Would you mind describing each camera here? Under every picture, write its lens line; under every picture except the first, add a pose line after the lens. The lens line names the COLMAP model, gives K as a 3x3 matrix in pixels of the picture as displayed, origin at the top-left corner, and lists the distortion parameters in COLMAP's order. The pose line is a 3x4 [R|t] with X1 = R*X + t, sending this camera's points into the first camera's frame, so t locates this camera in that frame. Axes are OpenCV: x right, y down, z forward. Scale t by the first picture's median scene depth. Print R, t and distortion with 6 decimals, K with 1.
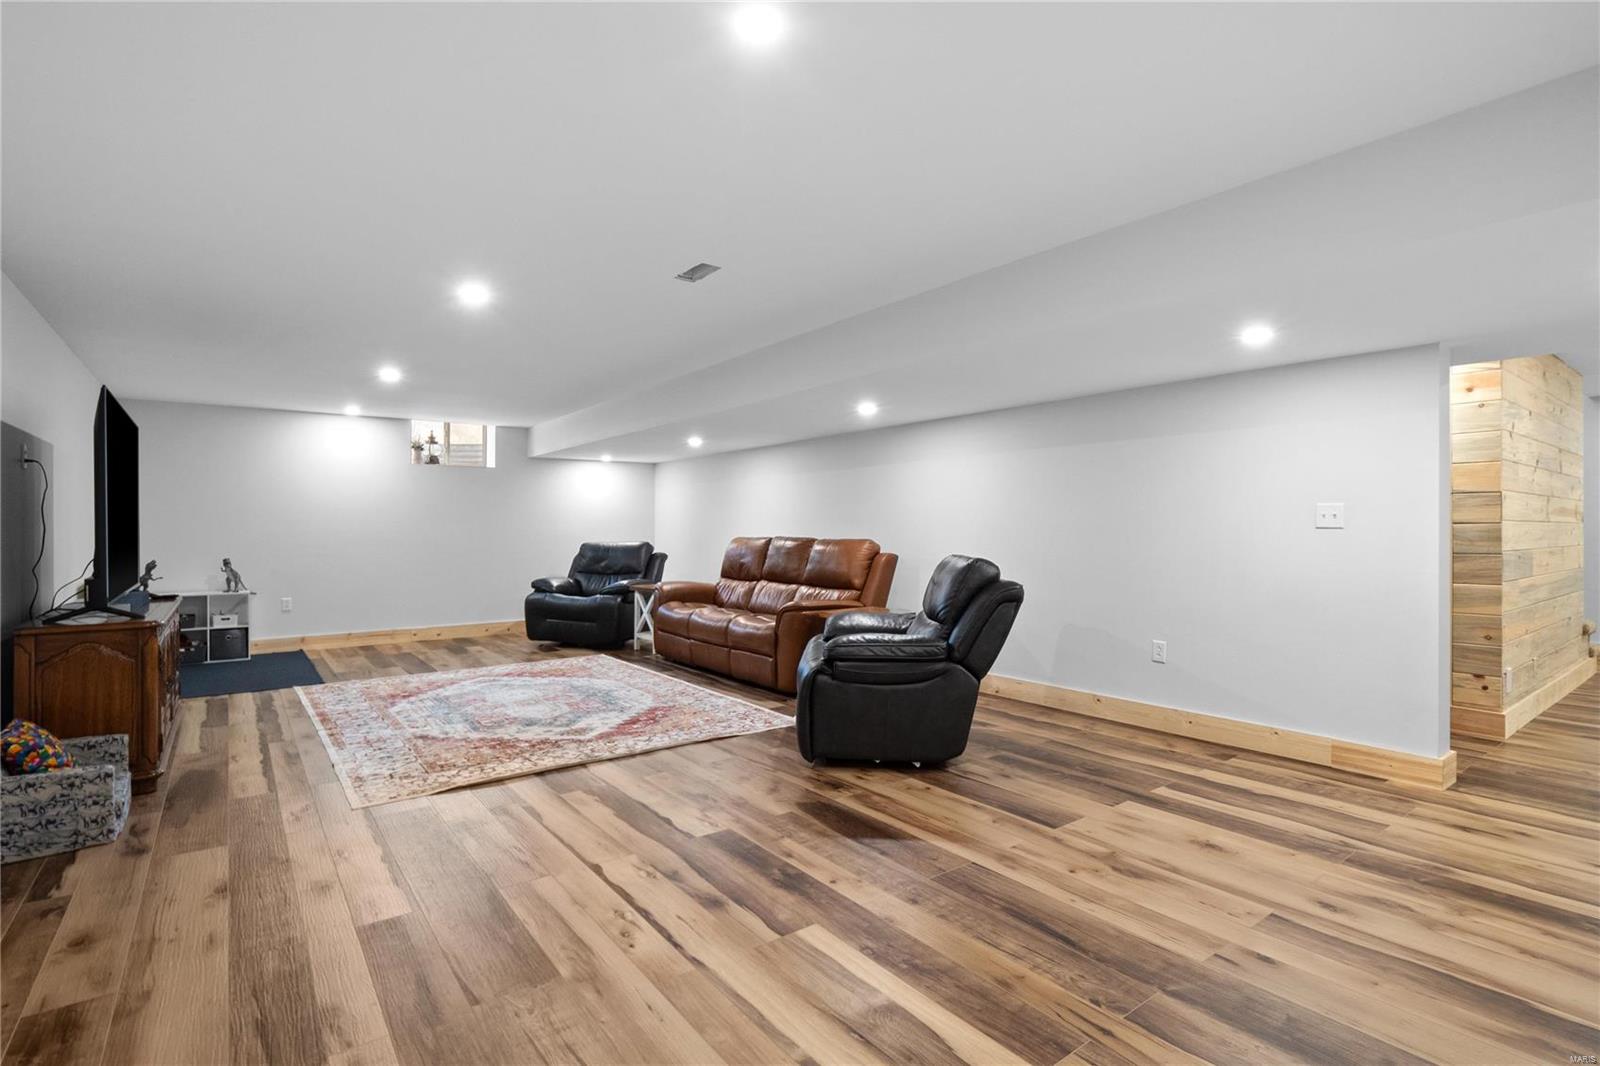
lens RADIAL K [[754.4, 0, 792.8], [0, 754.4, 532.0], [0, 0, 1]] dist [-0.011526, -0.001417]
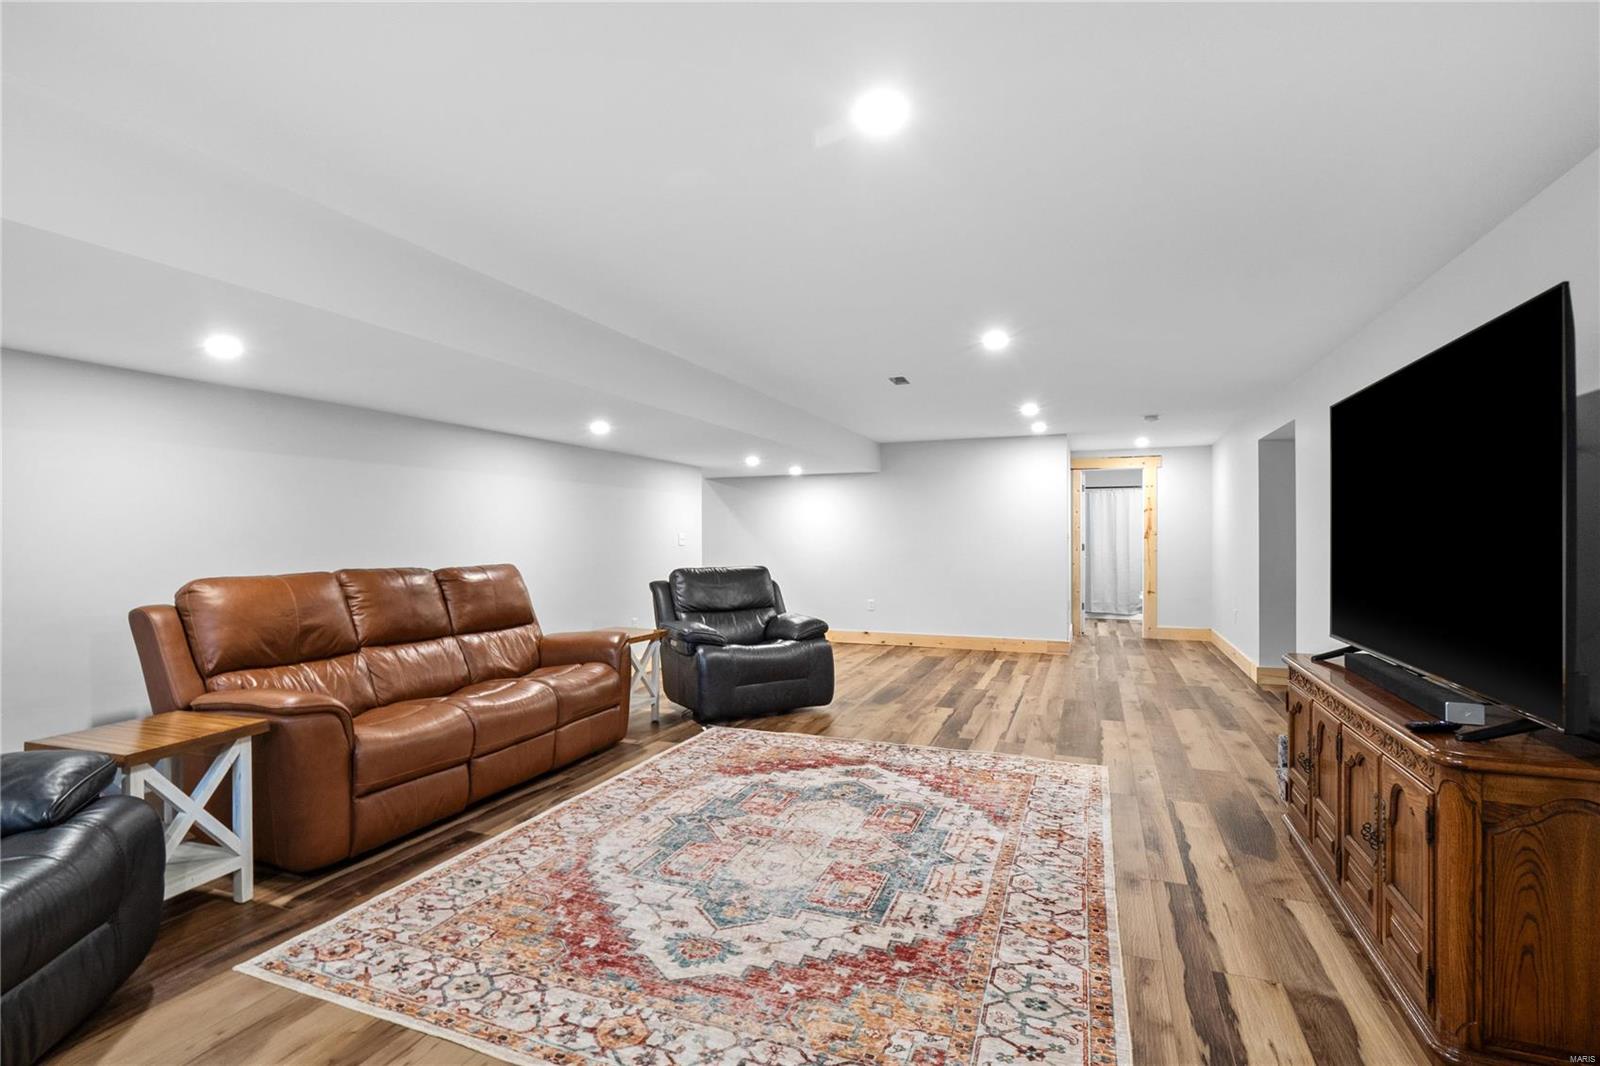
lens RADIAL K [[754.4, 0, 795.0], [0, 754.4, 534.6], [0, 0, 1]] dist [-0.011526, -0.001417]
pose [[-0.519660, 0.001617, 0.854372, -1.092867], [0.006625, 0.999976, 0.002137, -0.028440], [-0.854348, 0.006771, -0.519658, 1.647427]]
